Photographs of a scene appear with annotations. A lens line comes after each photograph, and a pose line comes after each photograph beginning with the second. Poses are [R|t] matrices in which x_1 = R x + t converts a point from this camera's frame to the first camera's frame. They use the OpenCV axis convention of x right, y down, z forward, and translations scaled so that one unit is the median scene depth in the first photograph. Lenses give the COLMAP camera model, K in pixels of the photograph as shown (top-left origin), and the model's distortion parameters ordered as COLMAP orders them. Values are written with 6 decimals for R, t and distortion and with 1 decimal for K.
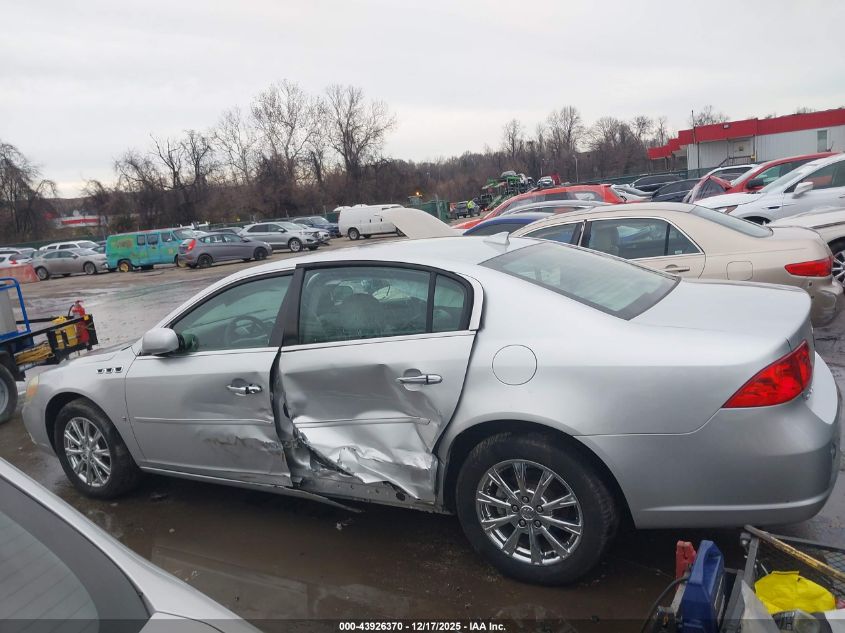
lens RADIAL K [[650.4, 0, 420.2], [0, 650.4, 316.3], [0, 0, 1]] dist [0.003421, 0.005322]
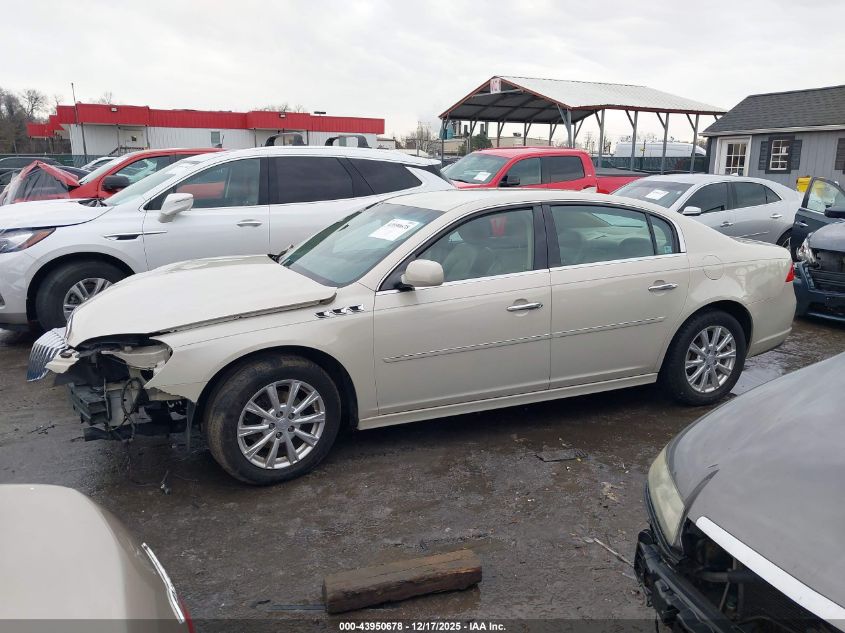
lens RADIAL K [[650.4, 0, 423.6], [0, 650.4, 316.3], [0, 0, 1]] dist [0.003421, 0.005322]
pose [[0.663305, -0.062162, 0.745763, 0.086646], [0.052676, 0.997951, 0.036331, -0.030860], [-0.746493, 0.015185, 0.665220, 0.134687]]
